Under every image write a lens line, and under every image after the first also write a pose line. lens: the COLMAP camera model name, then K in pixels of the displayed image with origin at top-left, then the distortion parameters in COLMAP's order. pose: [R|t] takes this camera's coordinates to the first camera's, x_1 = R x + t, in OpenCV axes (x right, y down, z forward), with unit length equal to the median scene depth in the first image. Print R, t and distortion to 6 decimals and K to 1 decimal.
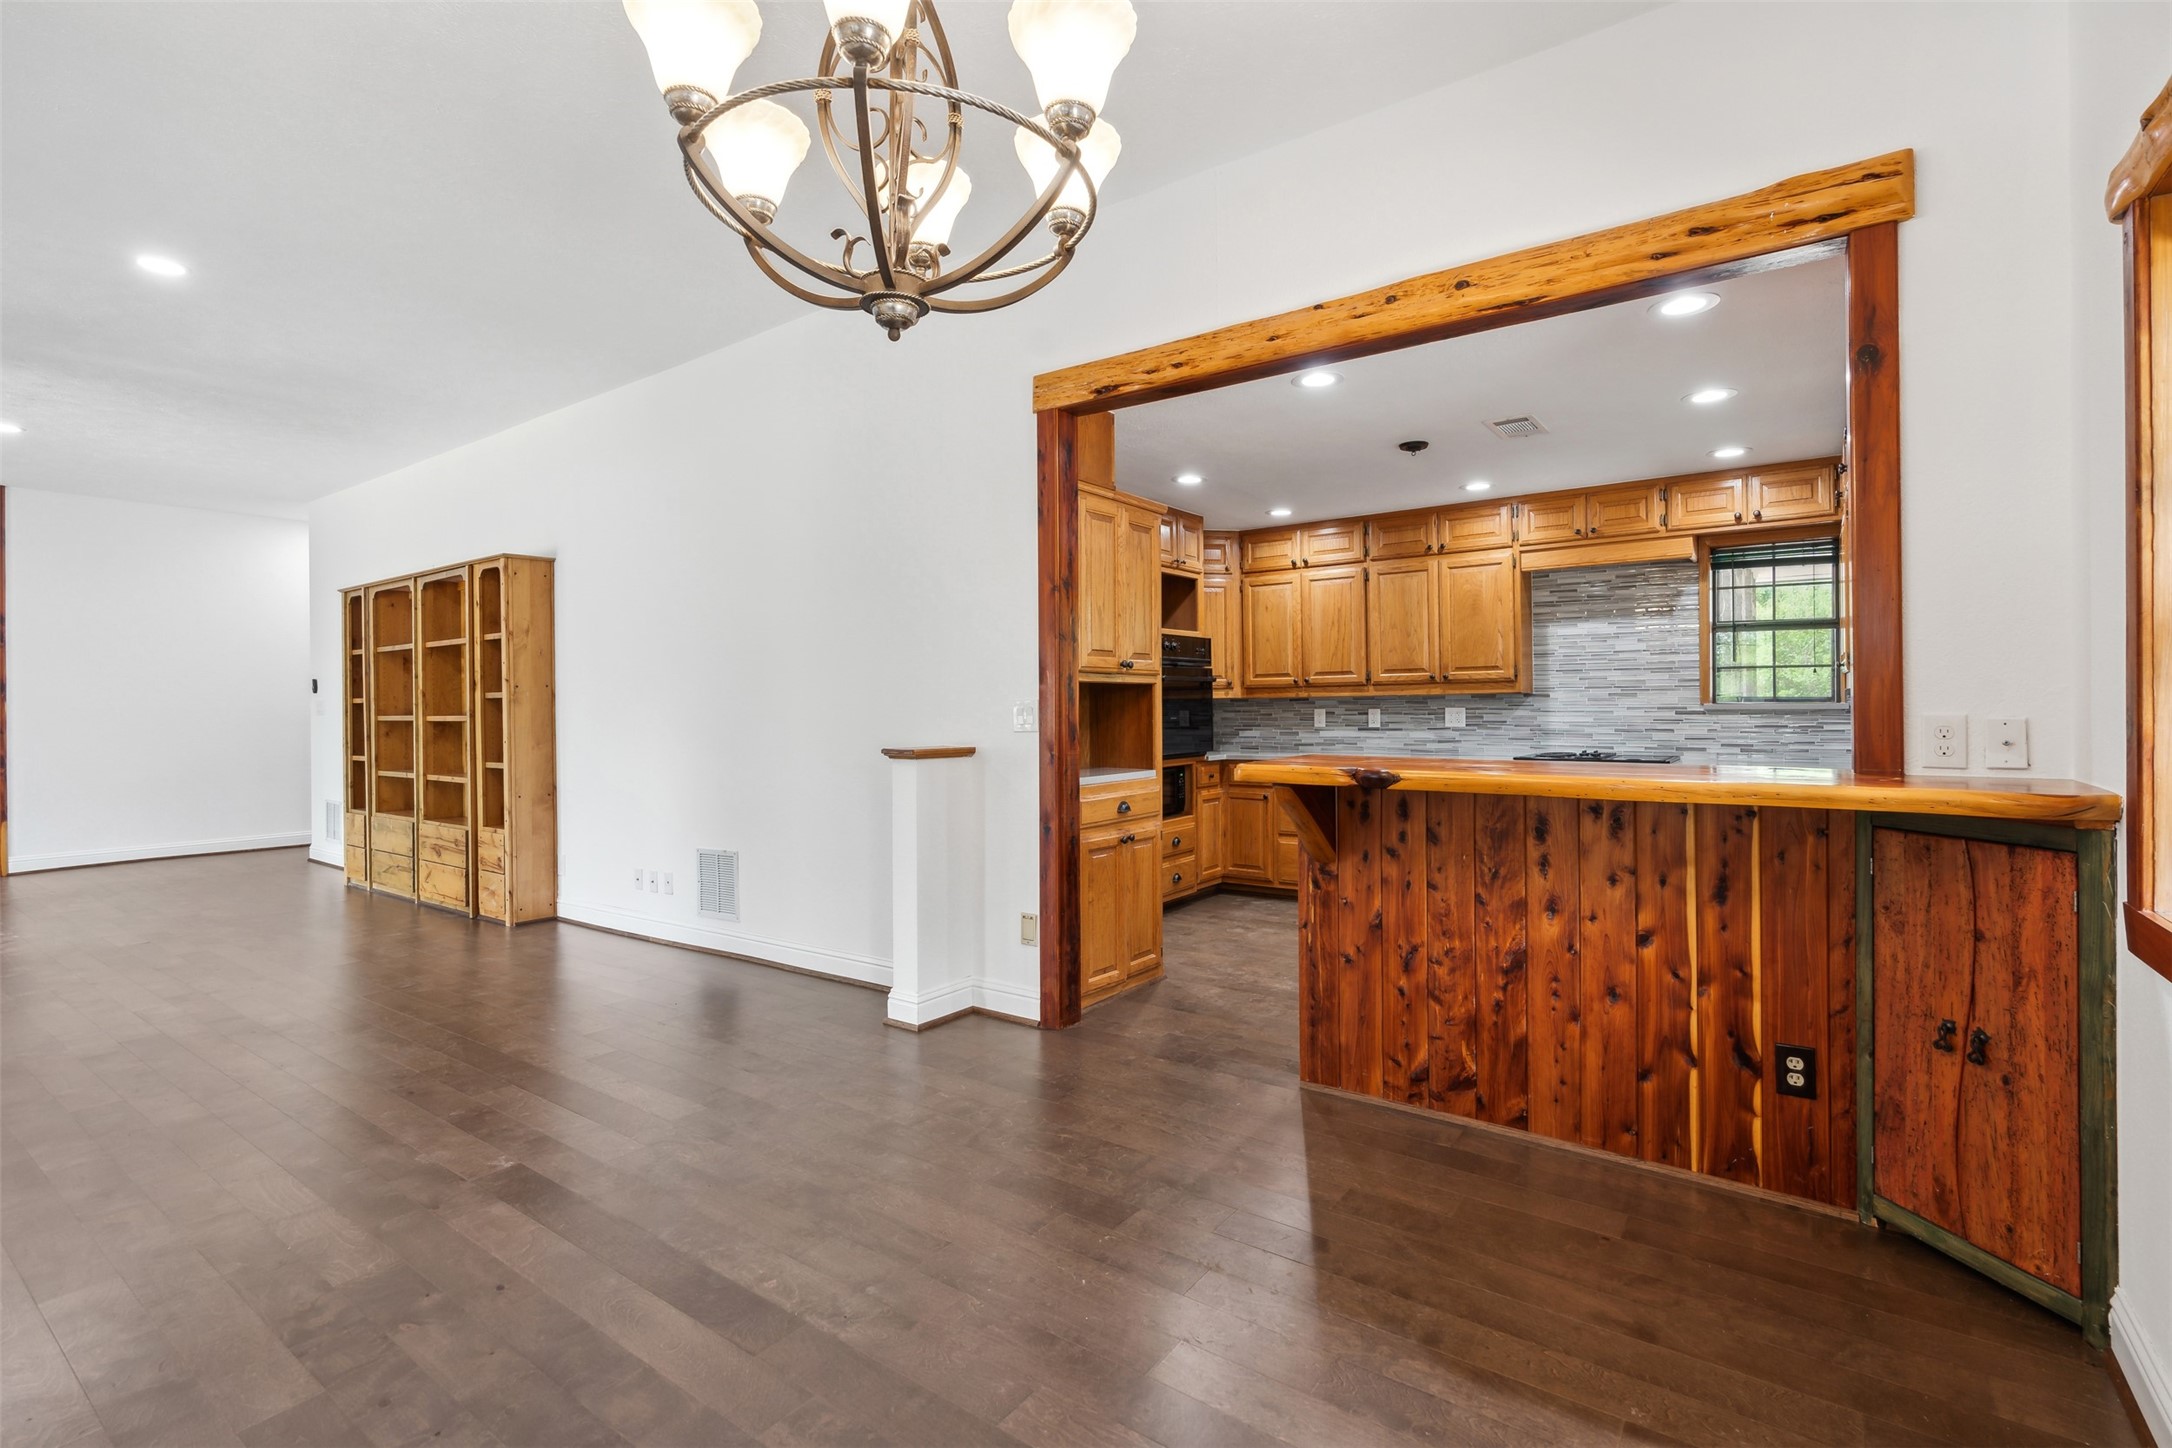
lens RADIAL K [[1008.8, 0, 1080.3], [0, 1008.8, 712.4], [0, 0, 1]] dist [-0.006192, 0.001259]
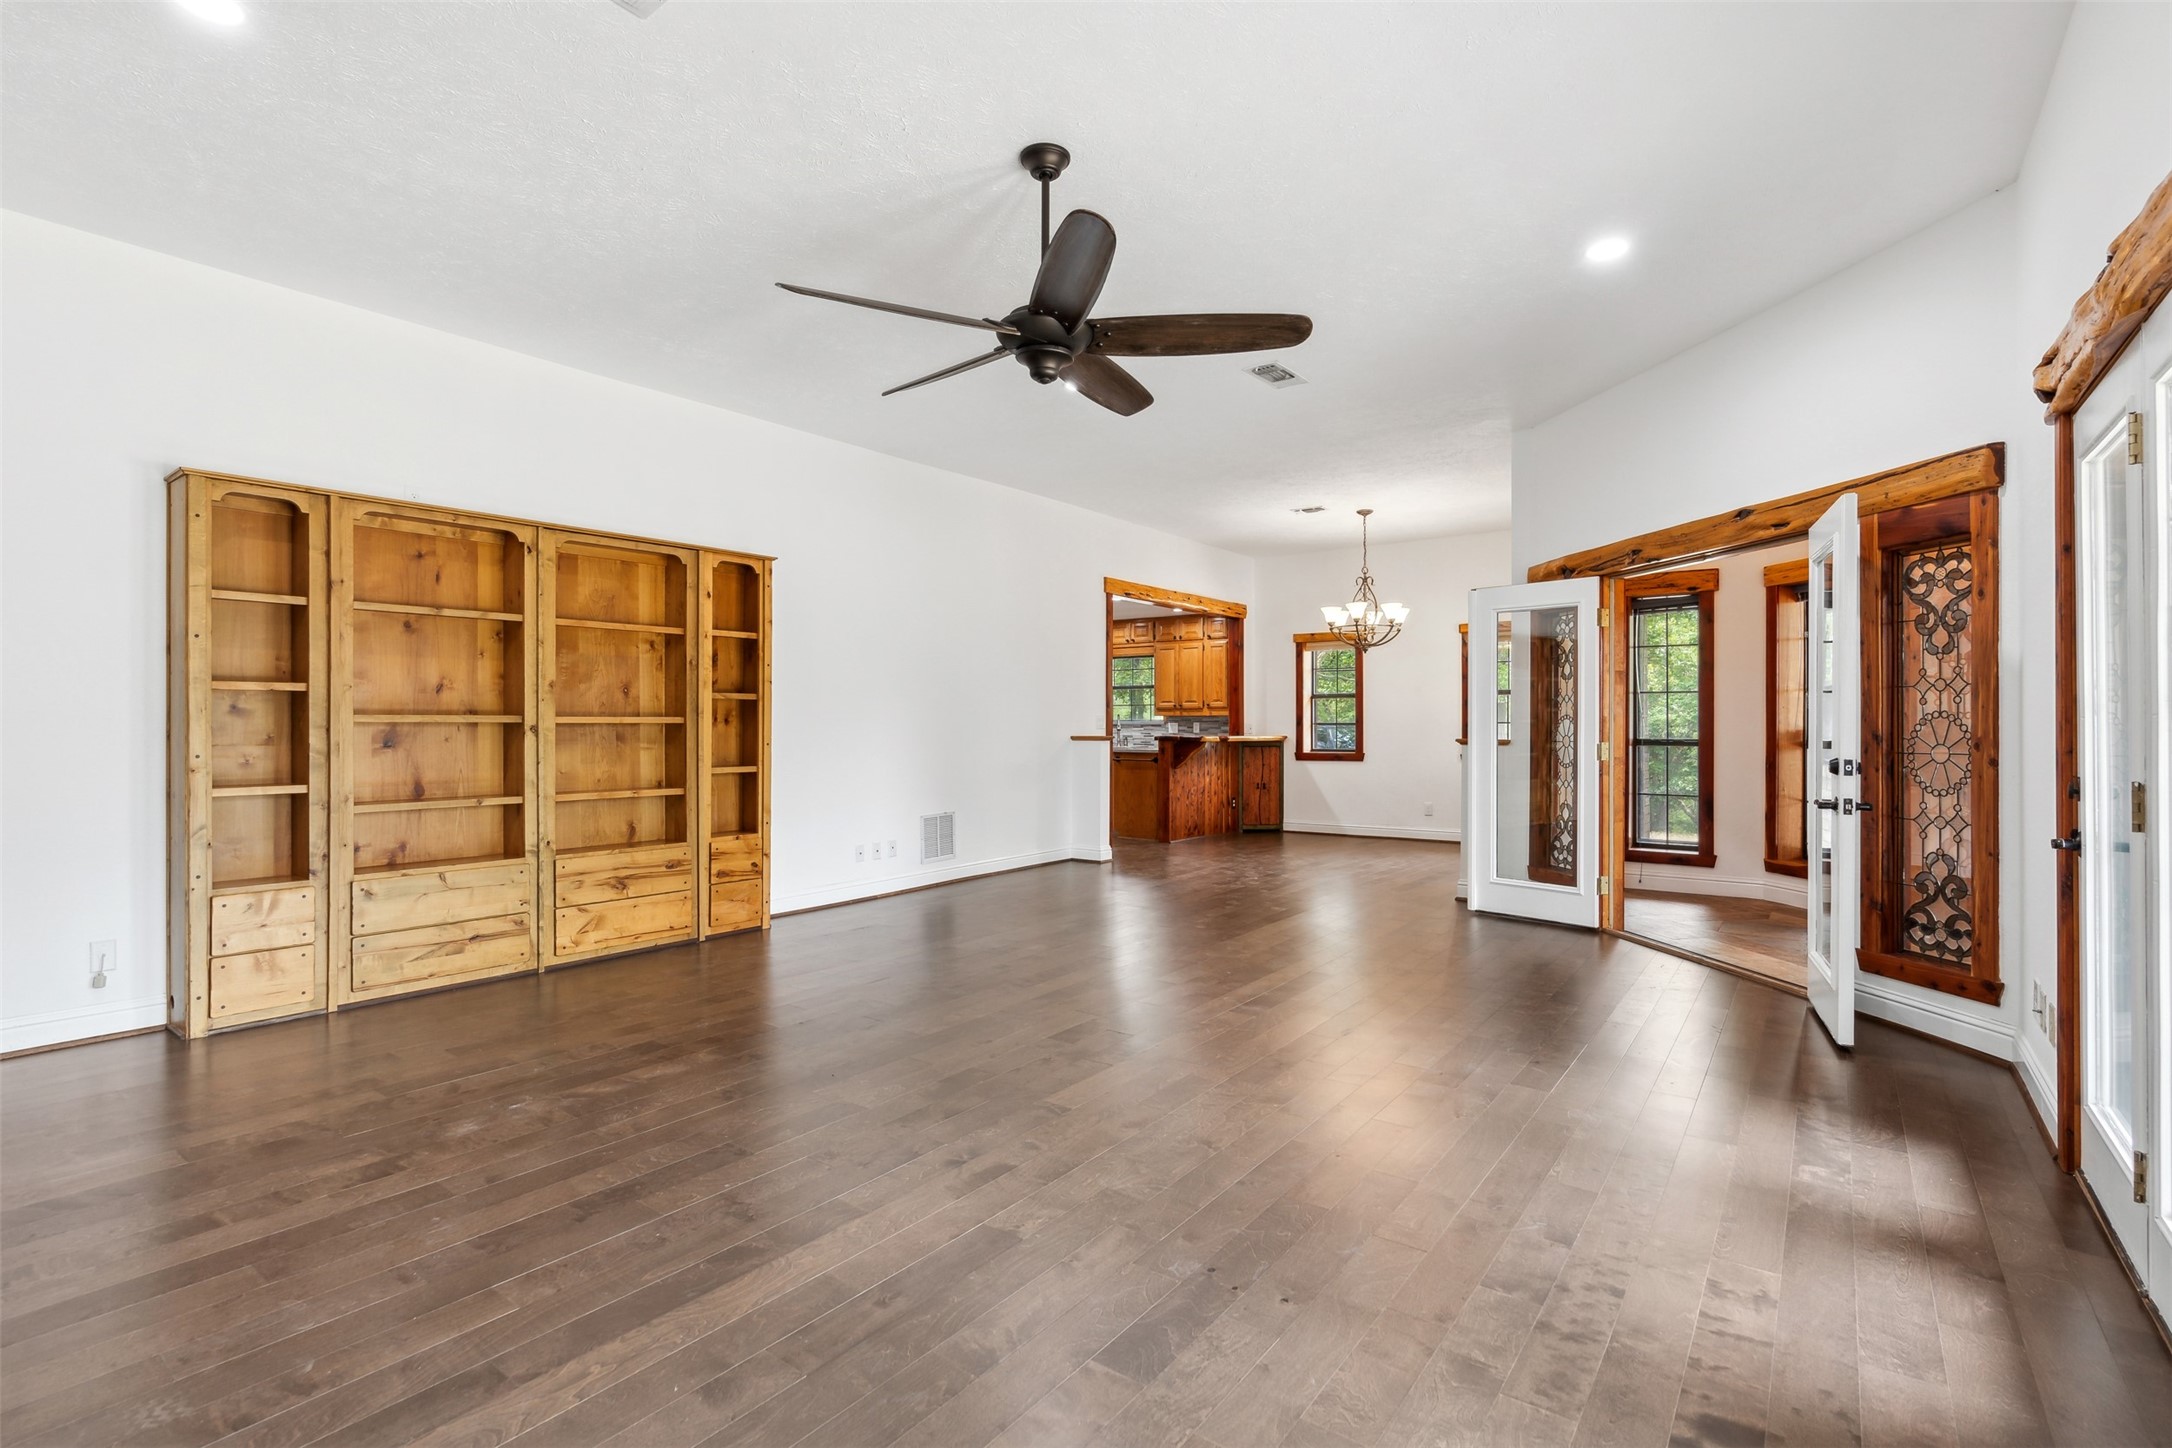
lens RADIAL K [[1008.8, 0, 1093.2], [0, 1008.8, 716.2], [0, 0, 1]] dist [-0.006192, 0.001259]
pose [[-0.003060, 0.020111, 0.999793, -1.332300], [0.006609, 0.999776, -0.020091, 0.020293], [-0.999973, 0.006546, -0.003193, 0.578052]]
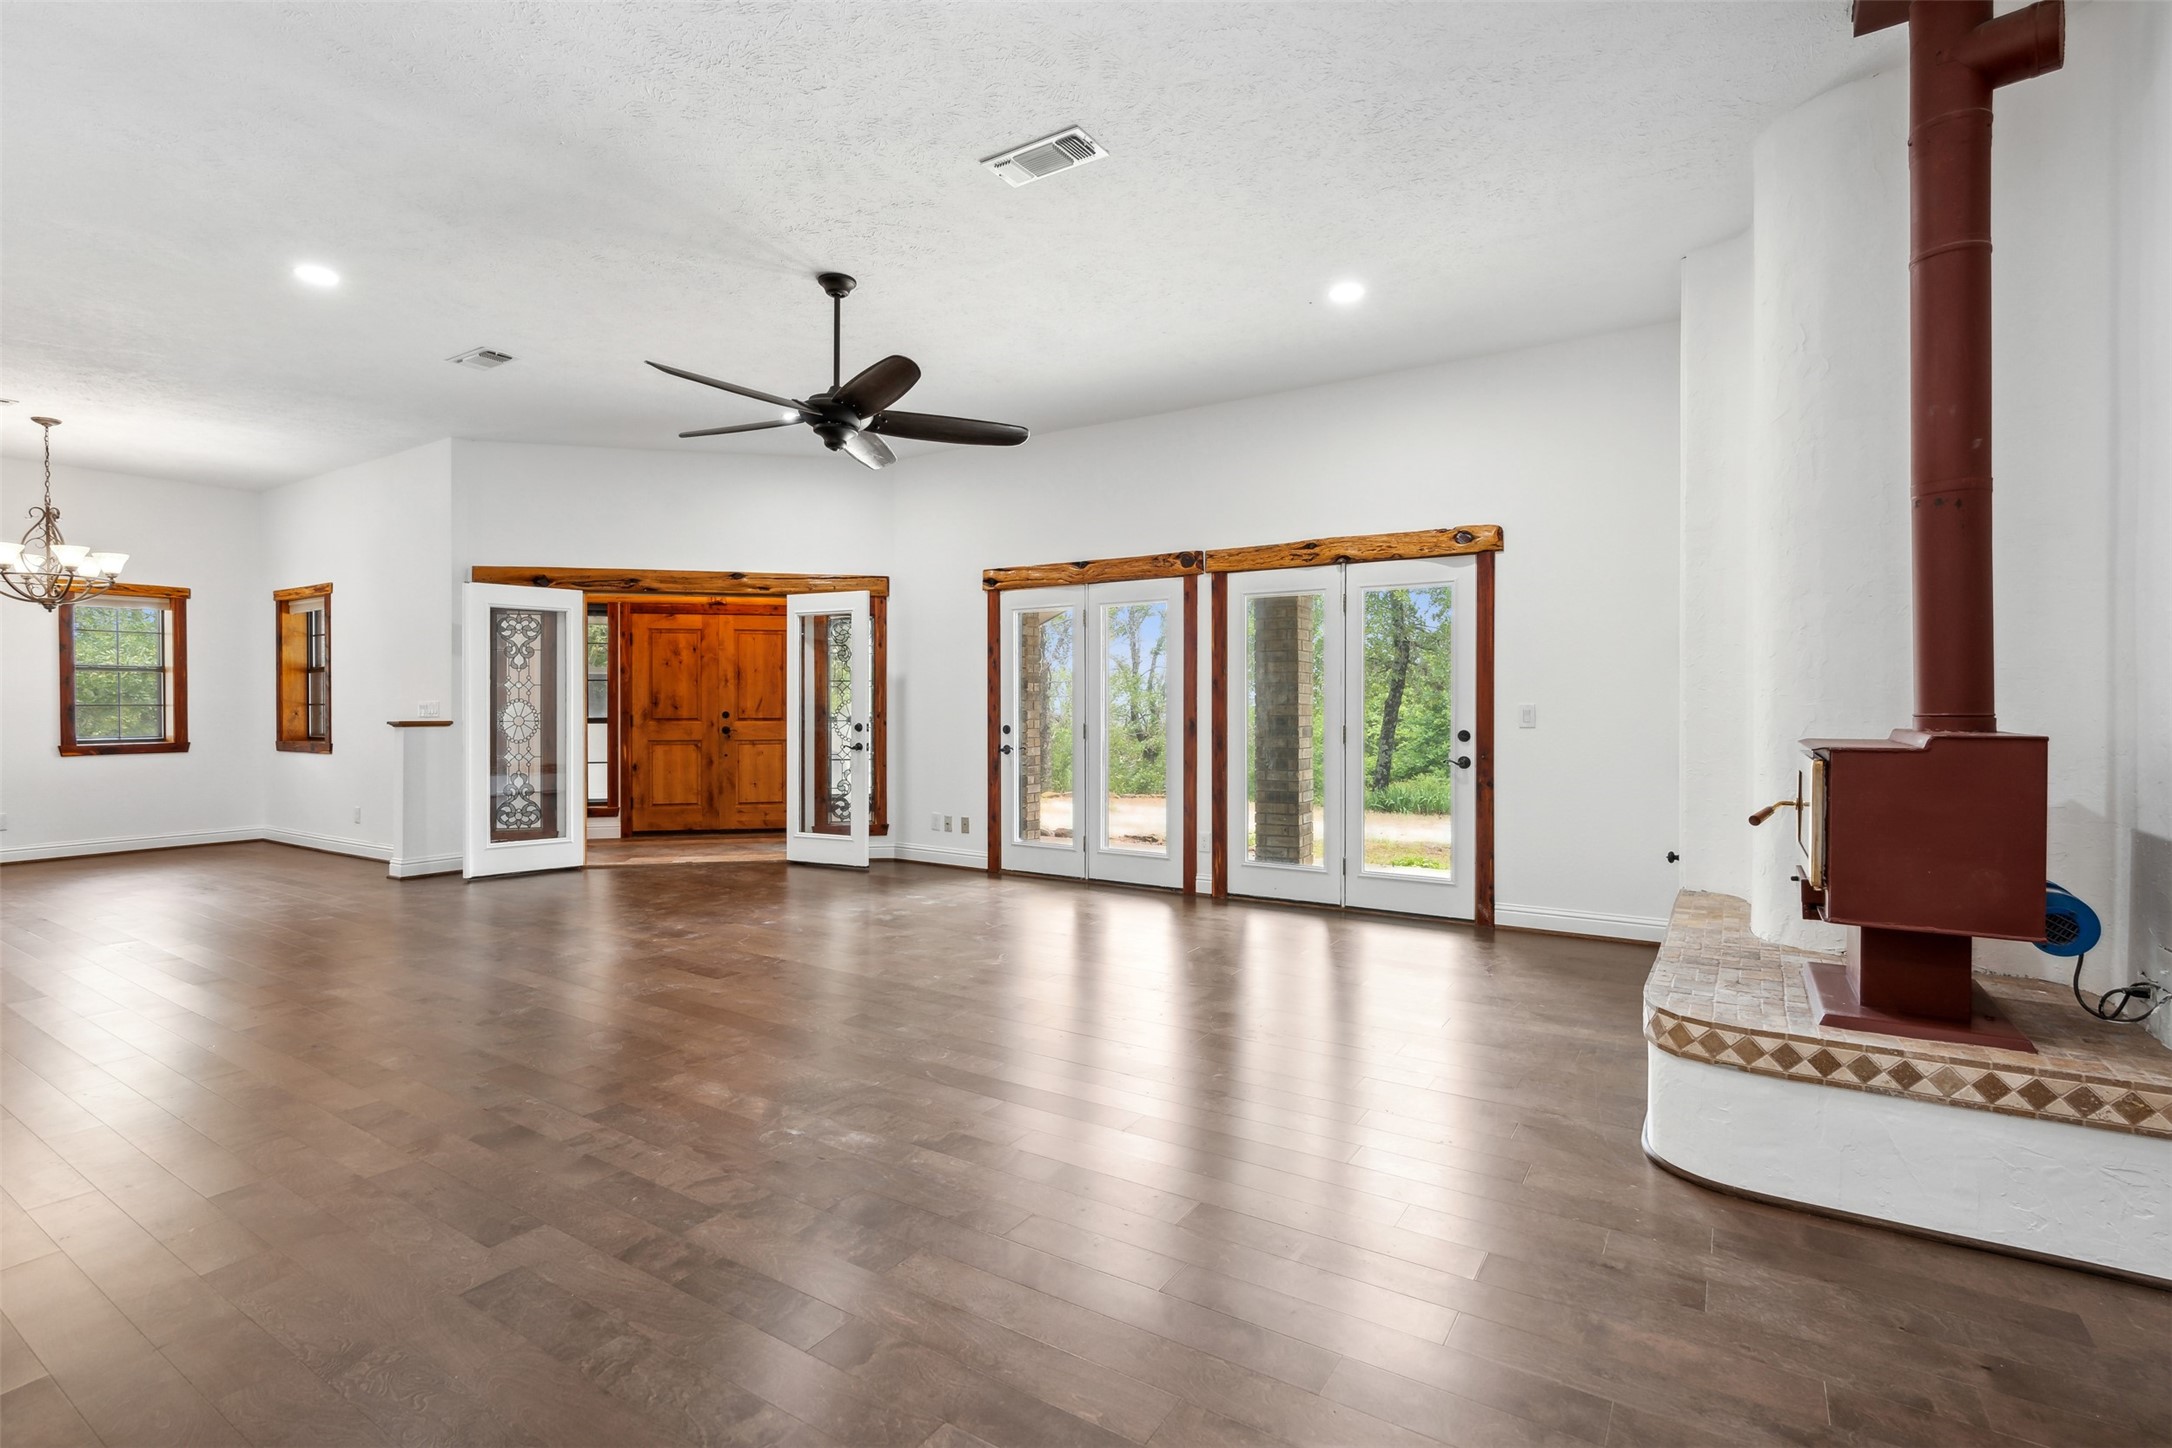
lens RADIAL K [[1008.8, 0, 1084.9], [0, 1008.8, 711.5], [0, 0, 1]] dist [-0.006192, 0.001259]
pose [[-0.997909, 0.012436, -0.063423, -0.977253], [0.011372, 0.999789, 0.017118, 0.006400], [0.063622, 0.016361, -0.997840, 1.243692]]
